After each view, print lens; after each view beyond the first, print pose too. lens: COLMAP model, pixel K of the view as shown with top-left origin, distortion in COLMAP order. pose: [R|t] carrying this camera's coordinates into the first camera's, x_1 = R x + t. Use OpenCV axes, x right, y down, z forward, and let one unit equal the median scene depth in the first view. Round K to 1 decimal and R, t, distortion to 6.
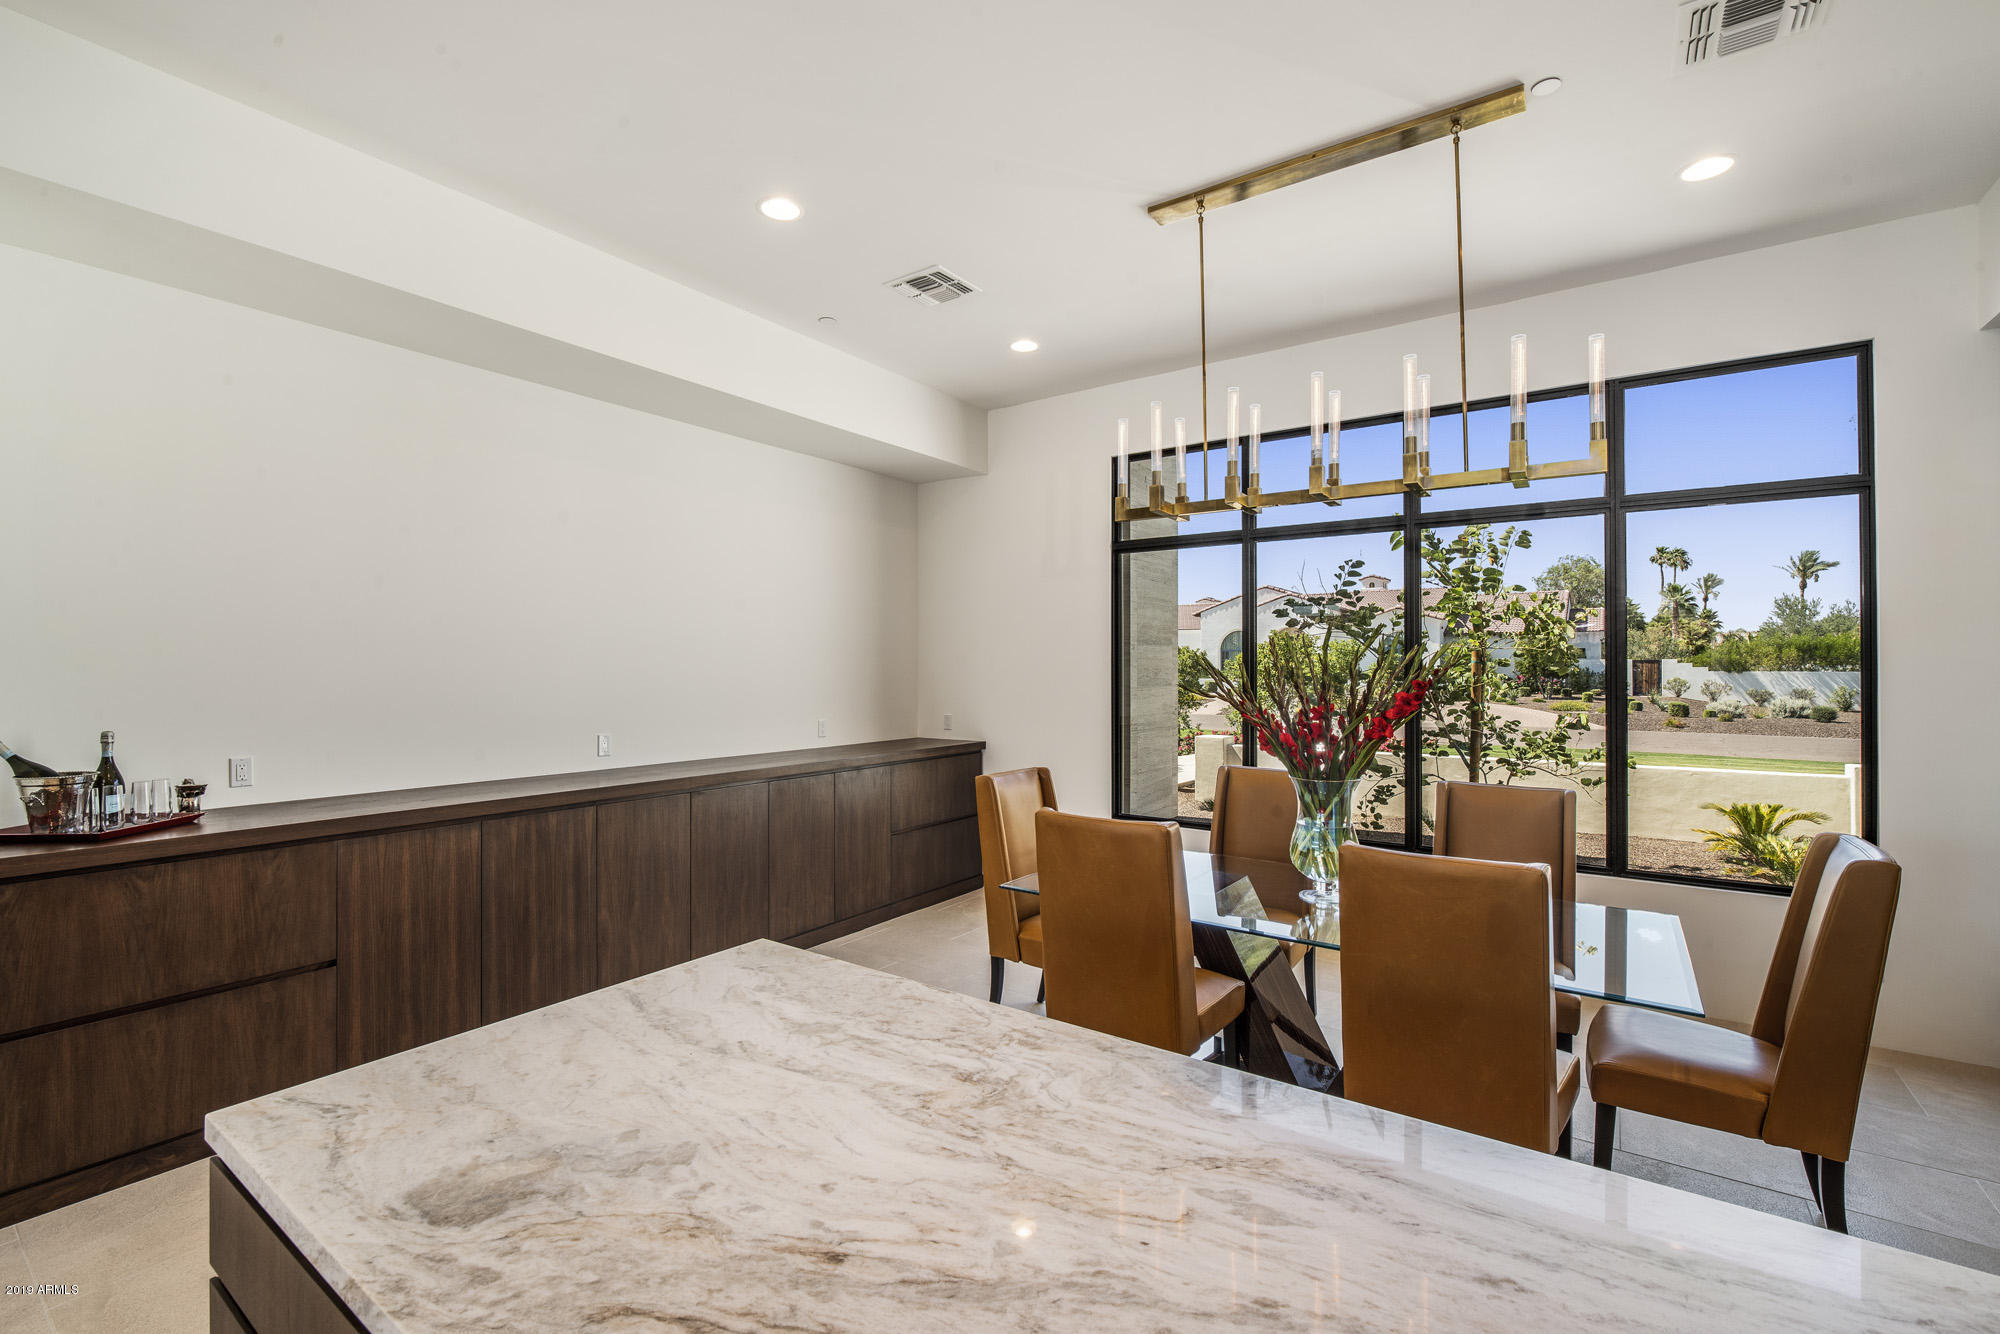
lens RADIAL K [[862.9, 0, 997.2], [0, 862.9, 664.2], [0, 0, 1]] dist [-0.010879, 0.000768]
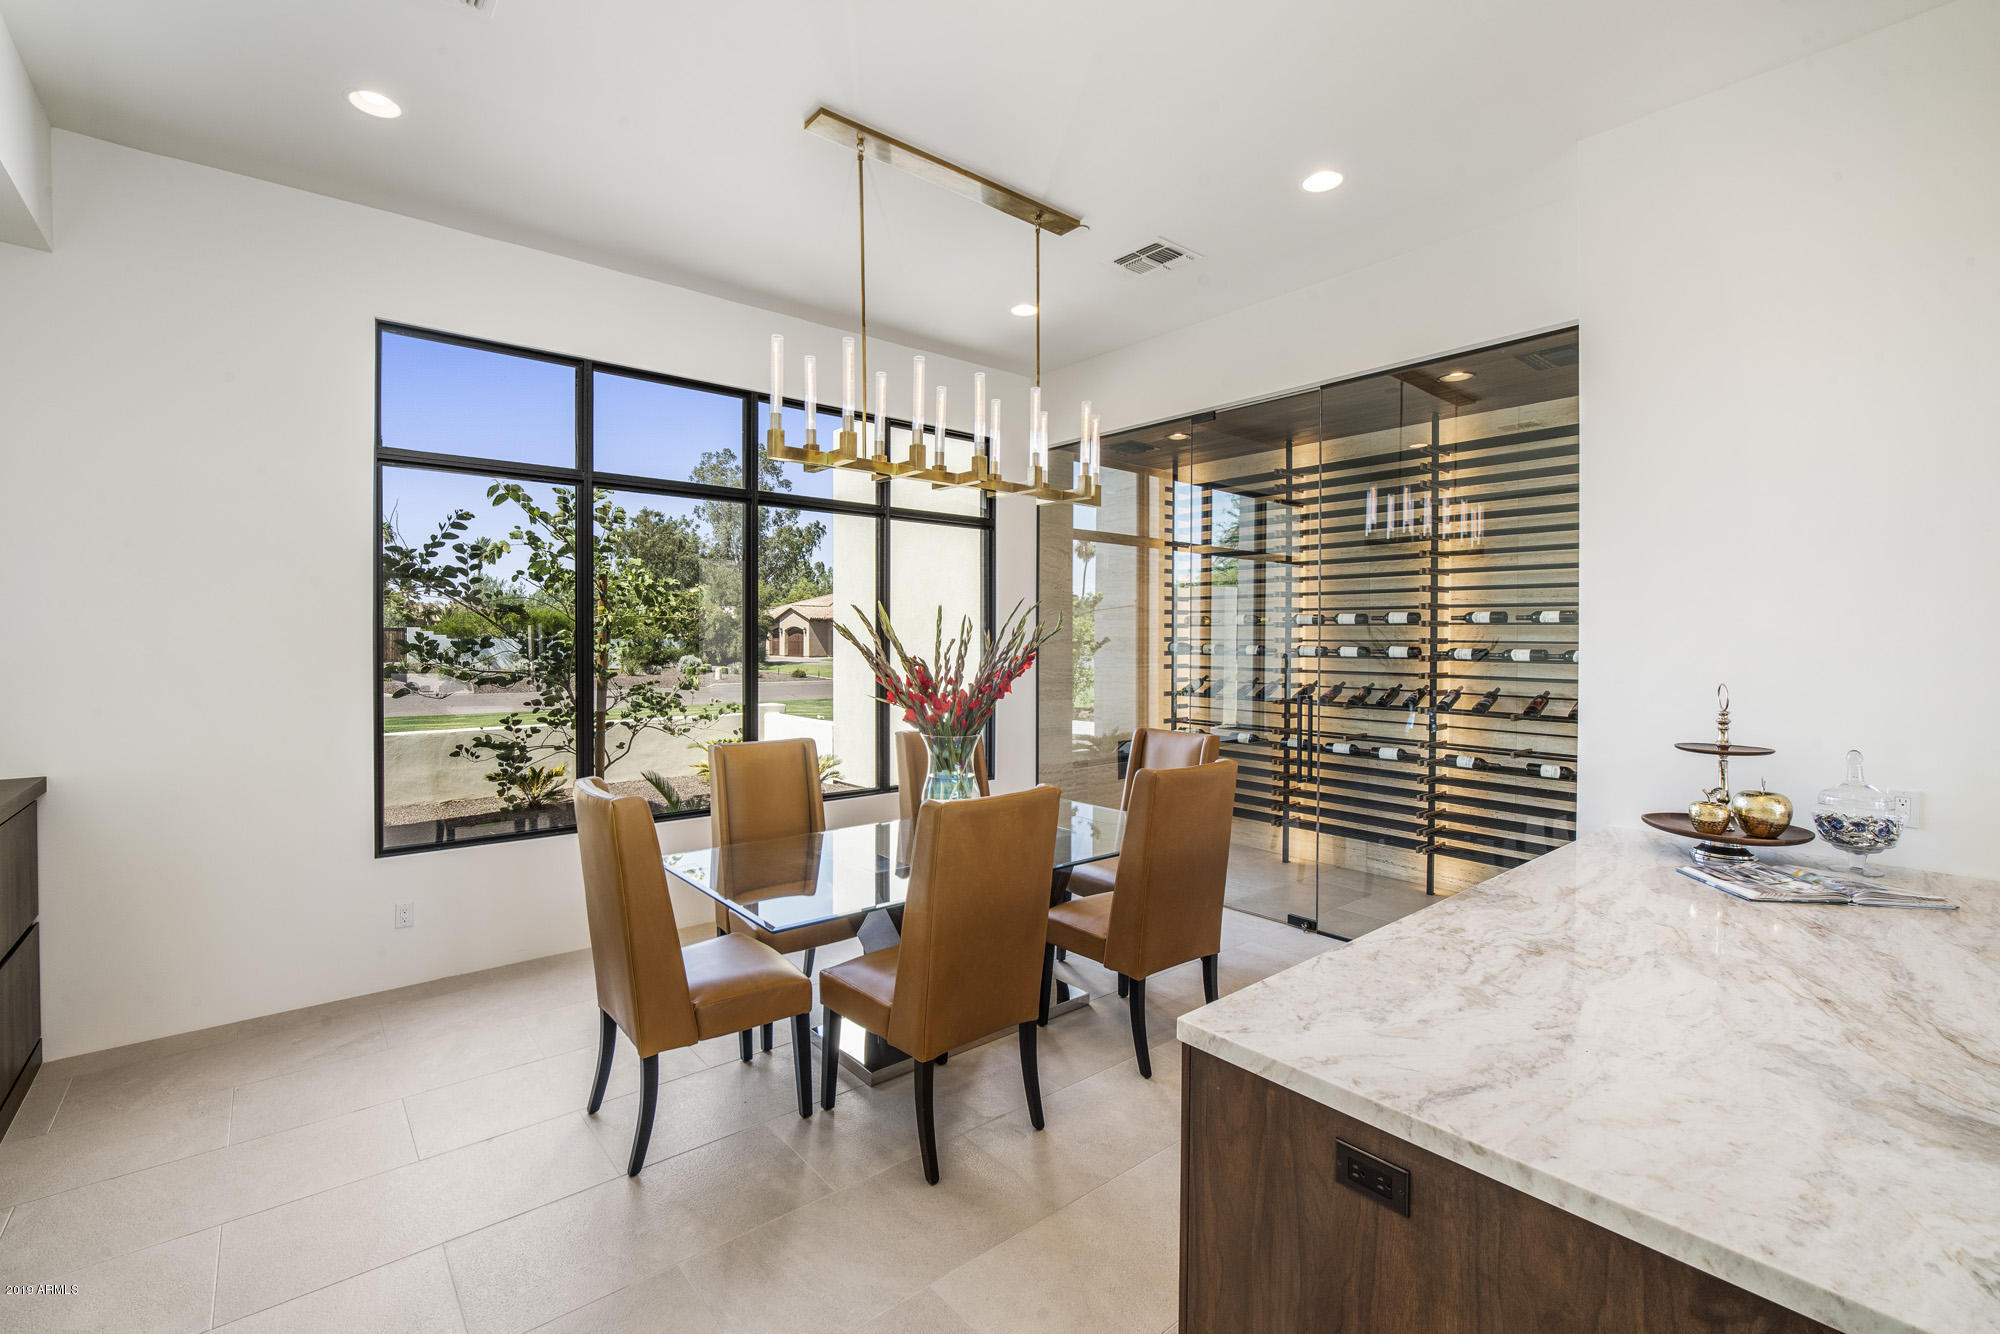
lens RADIAL K [[862.9, 0, 962.0], [0, 862.9, 647.1], [0, 0, 1]] dist [-0.010879, 0.000768]
pose [[0.270820, -0.011880, 0.962557, -1.455895], [-0.007235, 0.999870, 0.014376, 0.006312], [-0.962603, -0.010858, 0.270699, 1.432702]]
